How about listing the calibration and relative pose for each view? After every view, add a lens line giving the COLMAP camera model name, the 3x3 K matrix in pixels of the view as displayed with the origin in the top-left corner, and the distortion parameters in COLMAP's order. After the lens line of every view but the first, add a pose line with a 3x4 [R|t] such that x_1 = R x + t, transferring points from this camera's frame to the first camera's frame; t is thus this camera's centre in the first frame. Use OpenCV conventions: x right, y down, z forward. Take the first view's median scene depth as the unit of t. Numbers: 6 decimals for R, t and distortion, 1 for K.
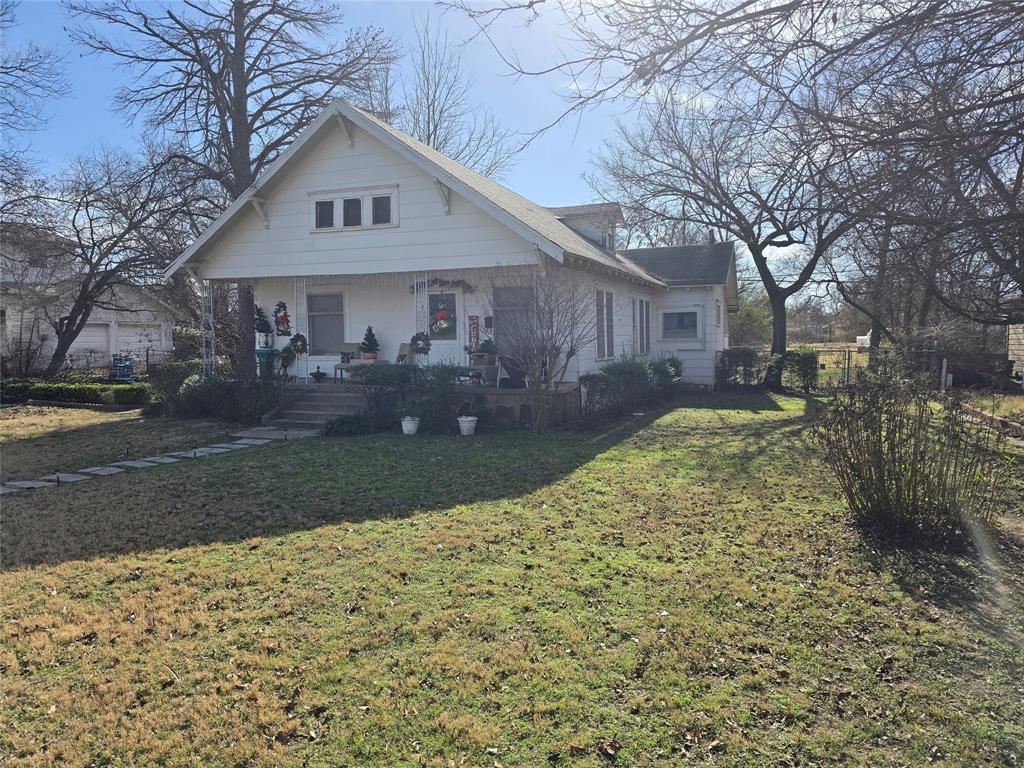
lens RADIAL K [[689.6, 0, 508.5], [0, 689.6, 380.0], [0, 0, 1]] dist [0.049914, -0.045928]
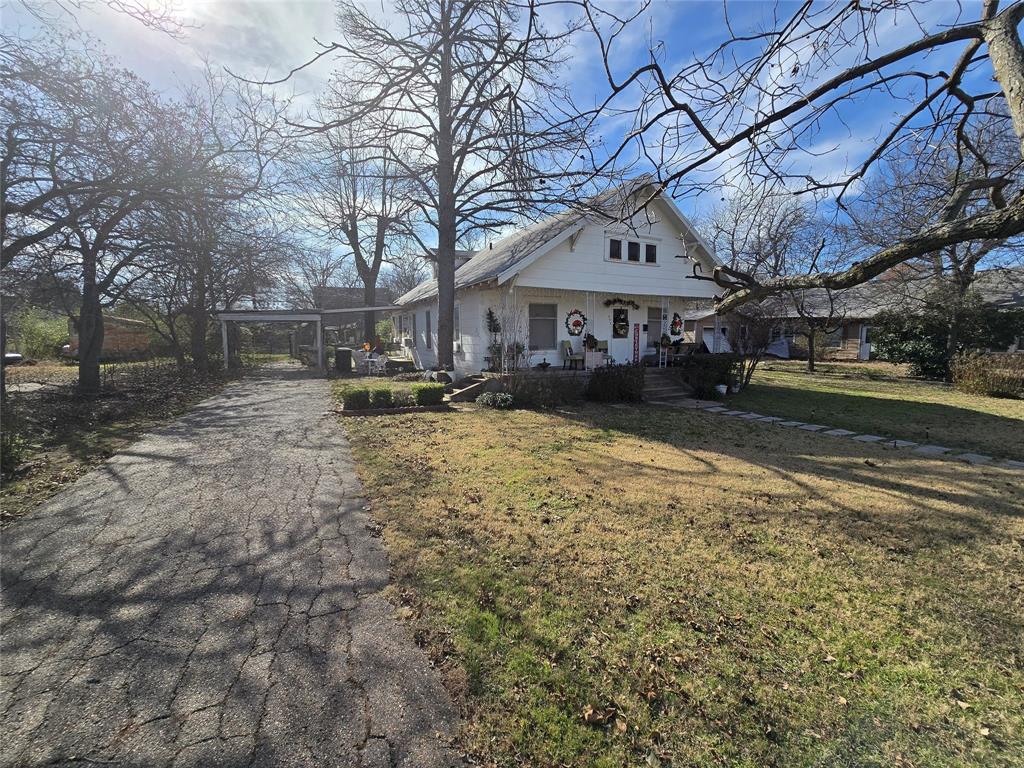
lens RADIAL K [[421.4, 0, 510.8], [0, 421.4, 376.2], [0, 0, 1]] dist [-0.009059, 0.000304]
pose [[0.671569, -0.066551, 0.737947, -0.995471], [0.038176, 0.997743, 0.055238, -0.036072], [-0.739958, -0.008925, 0.672594, 0.552688]]
